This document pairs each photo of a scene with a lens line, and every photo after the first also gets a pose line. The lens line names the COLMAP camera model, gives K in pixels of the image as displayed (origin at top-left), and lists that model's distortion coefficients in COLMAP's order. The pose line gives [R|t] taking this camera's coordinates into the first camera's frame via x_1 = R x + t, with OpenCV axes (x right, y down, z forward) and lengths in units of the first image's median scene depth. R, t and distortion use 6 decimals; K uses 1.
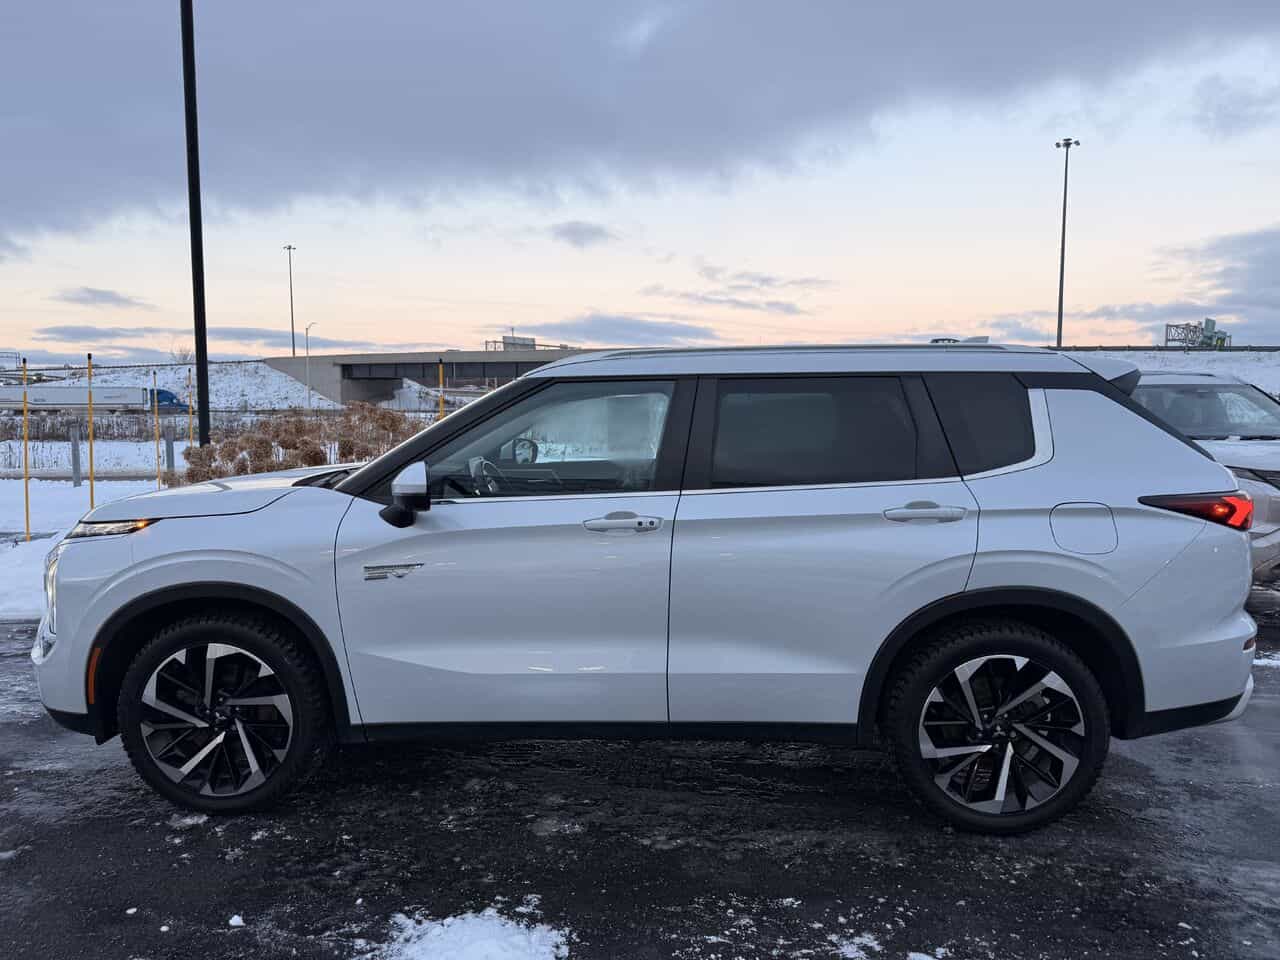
lens RADIAL K [[929.2, 0, 631.6], [0, 929.2, 487.2], [0, 0, 1]] dist [0.014962, -0.015176]
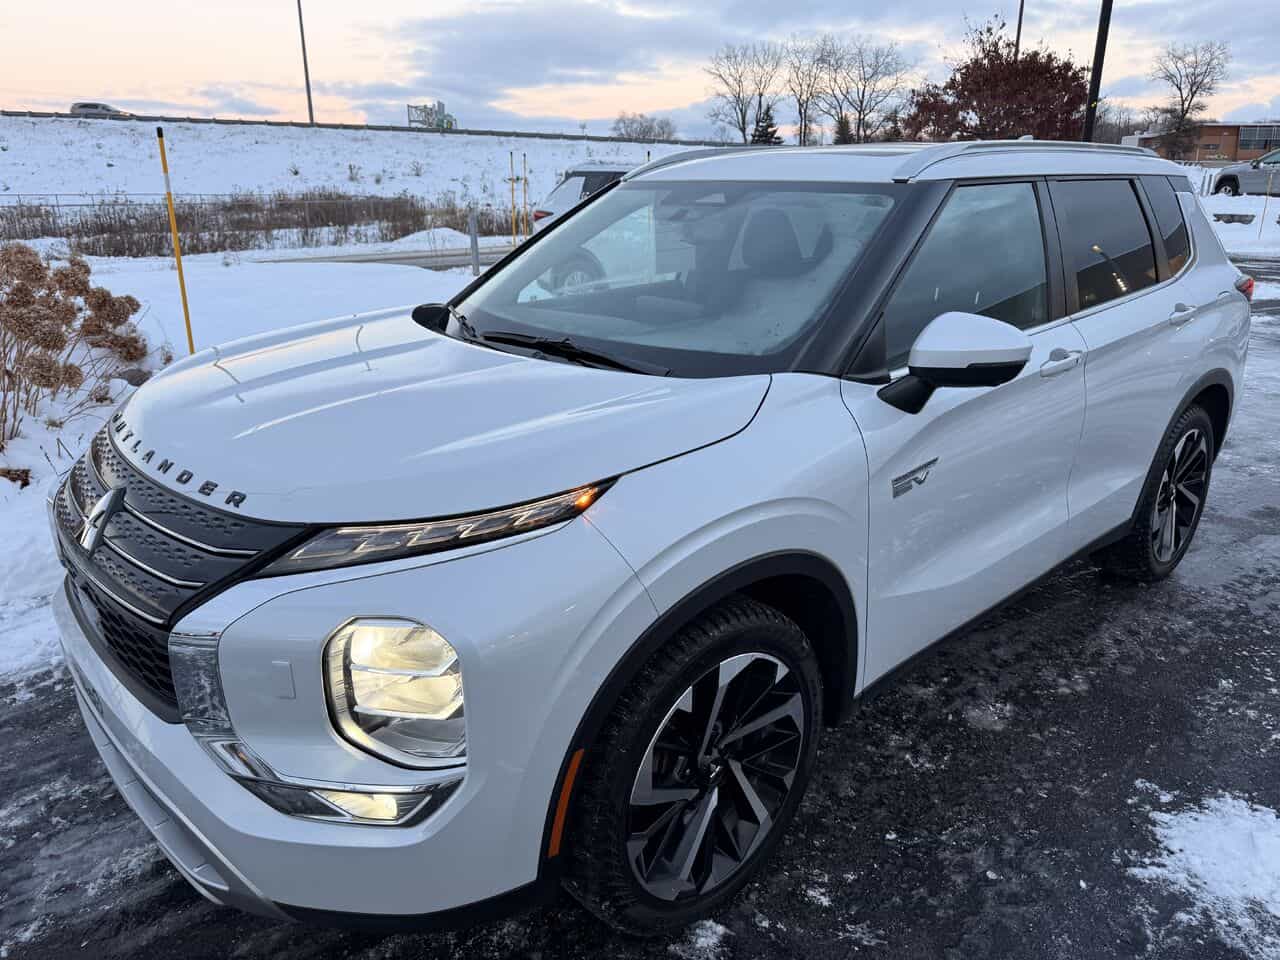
lens RADIAL K [[929.2, 0, 643.2], [0, 929.2, 476.7], [0, 0, 1]] dist [0.014962, -0.015176]
pose [[0.696741, -0.219324, 0.682971, -0.856032], [0.067680, 0.967963, 0.241799, -0.091581], [-0.714123, -0.122247, 0.689263, 0.640459]]
